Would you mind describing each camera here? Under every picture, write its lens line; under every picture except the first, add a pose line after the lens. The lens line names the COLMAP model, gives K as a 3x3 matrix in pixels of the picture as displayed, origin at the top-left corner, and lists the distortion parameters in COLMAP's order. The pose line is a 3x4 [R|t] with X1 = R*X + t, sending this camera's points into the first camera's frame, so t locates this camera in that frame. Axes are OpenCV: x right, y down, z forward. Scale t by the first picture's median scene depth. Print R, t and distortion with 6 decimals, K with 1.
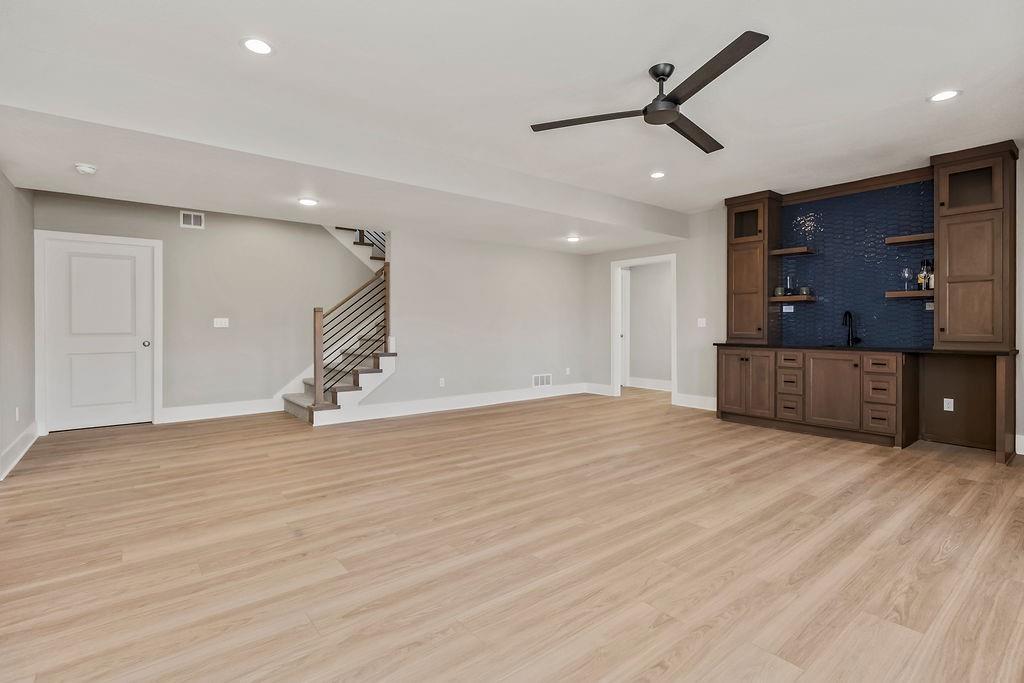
lens RADIAL K [[478.6, 0, 512.5], [0, 478.6, 327.5], [0, 0, 1]] dist [-0.004680, -0.000322]
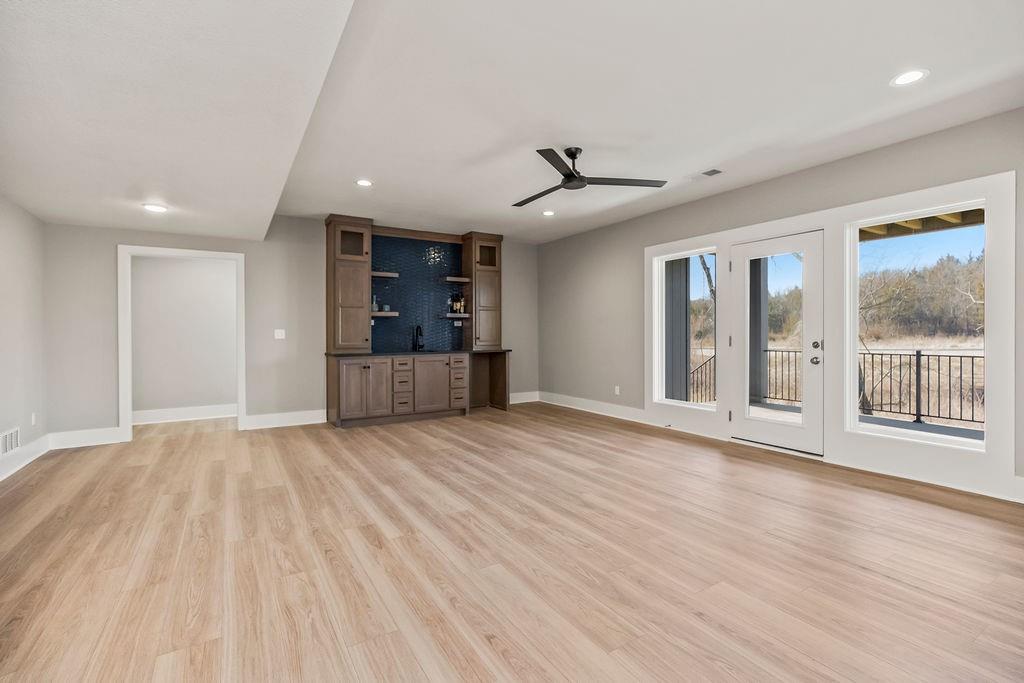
lens RADIAL K [[474.7, 0, 512.7], [0, 474.7, 336.3], [0, 0, 1]] dist [0.001425, 0.000138]
pose [[0.124483, -0.007492, 0.992194, -0.700968], [0.011737, 0.999913, 0.006077, -0.009921], [-0.992152, 0.010889, 0.124560, 0.657393]]
